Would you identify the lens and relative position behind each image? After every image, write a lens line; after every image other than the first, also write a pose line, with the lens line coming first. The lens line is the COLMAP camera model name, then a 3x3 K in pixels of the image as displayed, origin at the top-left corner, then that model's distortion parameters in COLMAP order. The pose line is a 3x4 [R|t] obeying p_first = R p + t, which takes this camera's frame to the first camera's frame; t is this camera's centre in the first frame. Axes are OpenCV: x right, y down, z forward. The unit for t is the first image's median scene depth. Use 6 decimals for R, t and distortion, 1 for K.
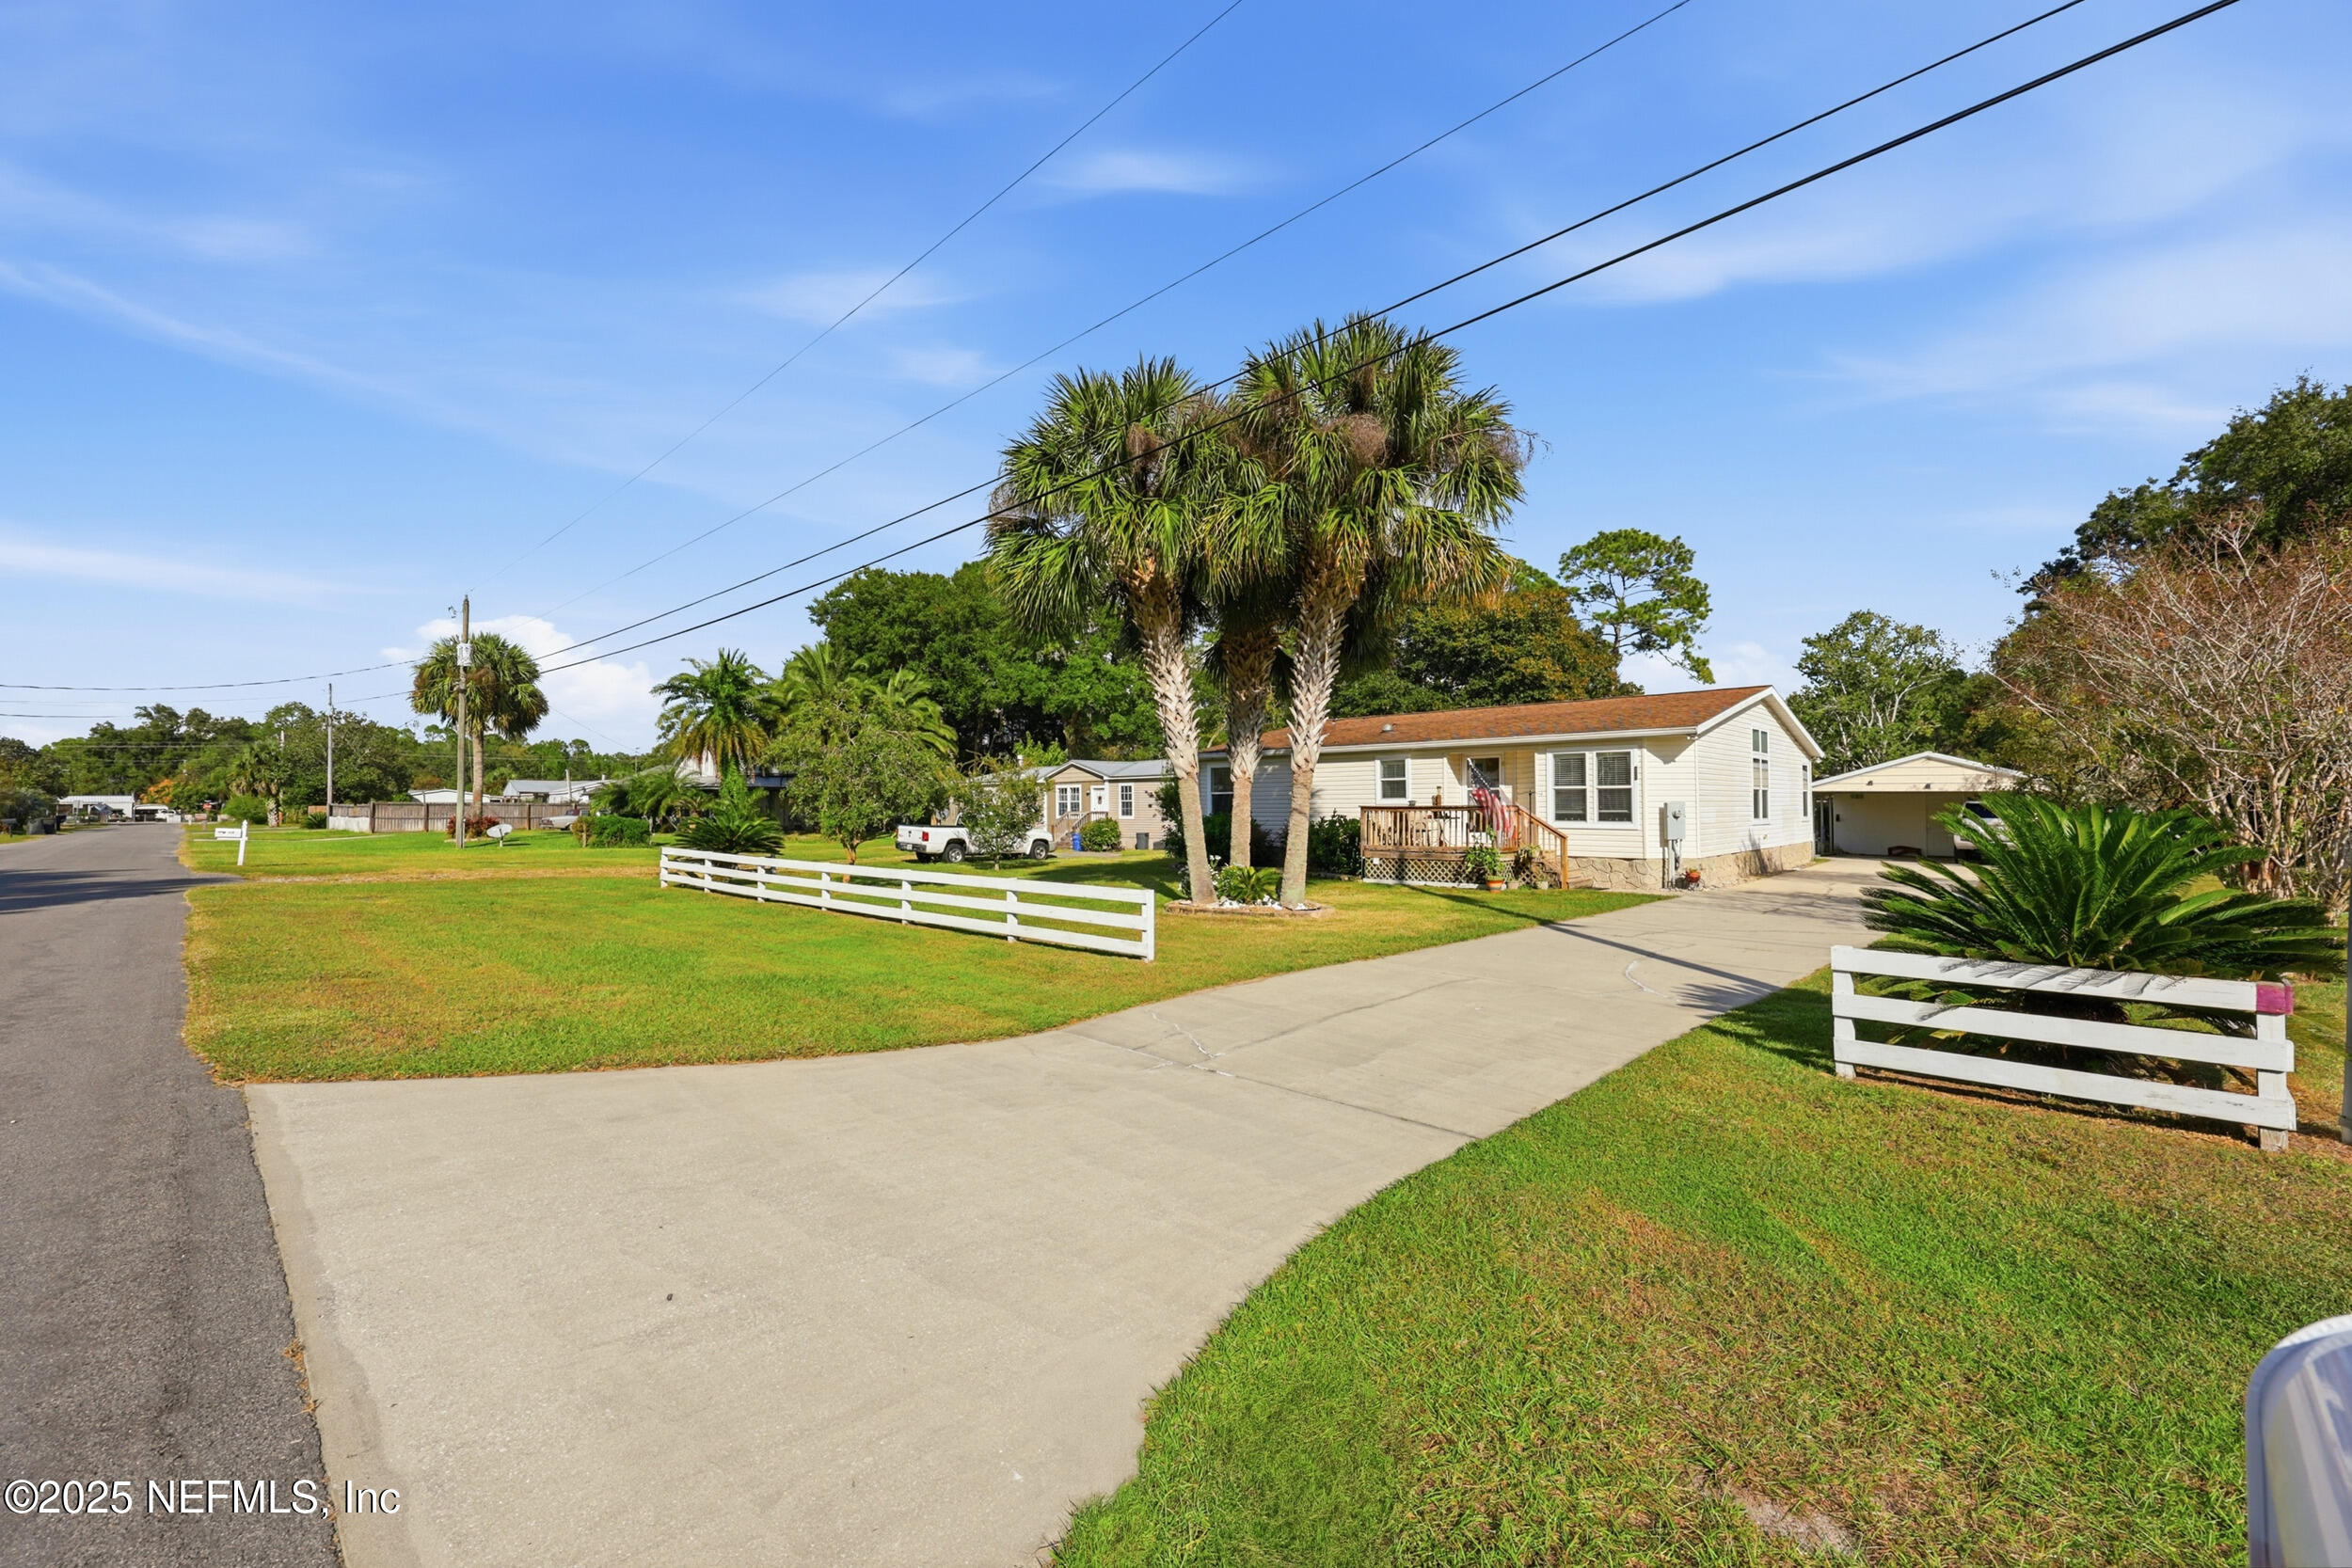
lens RADIAL K [[958.7, 0, 1176.6], [0, 958.7, 776.8], [0, 0, 1]] dist [0.002964, -0.000385]
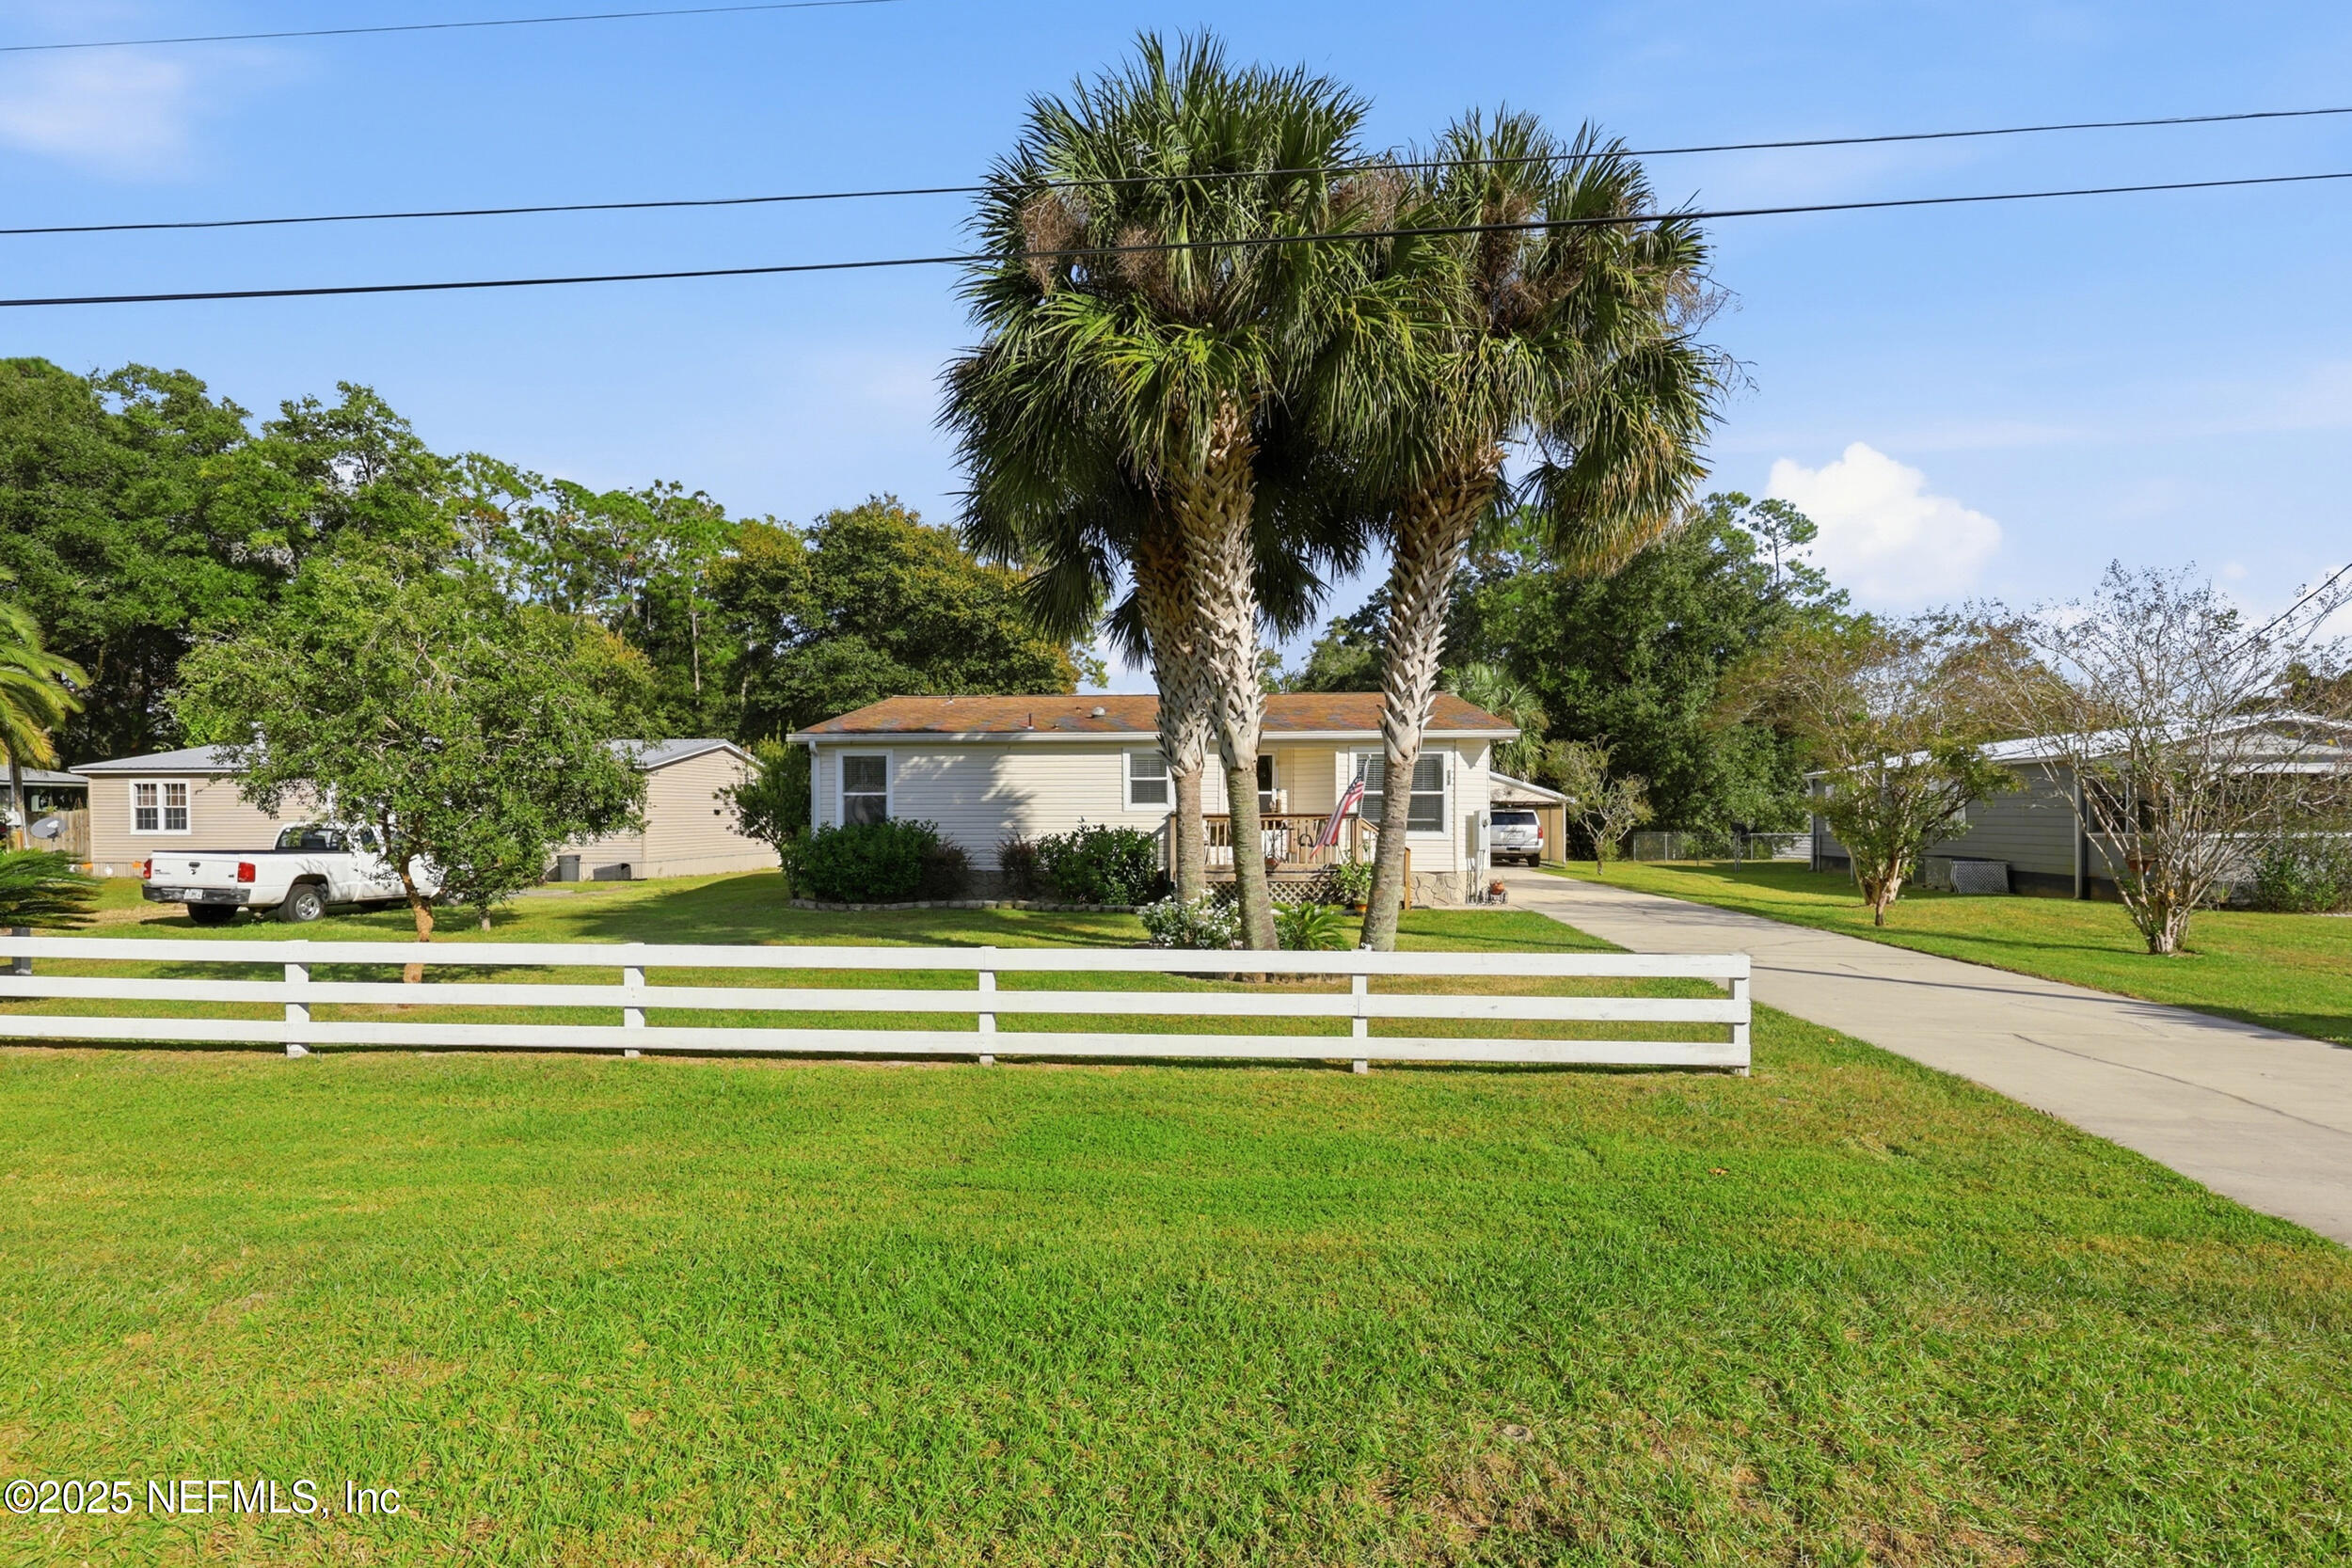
lens RADIAL K [[1098.2, 0, 1175.9], [0, 1098.2, 806.5], [0, 0, 1]] dist [-0.004466, -0.000033]
pose [[0.763978, 0.005240, 0.645221, -0.322949], [-0.021488, 0.999619, 0.017324, 0.009119], [-0.644884, -0.027099, 0.763800, 0.306154]]
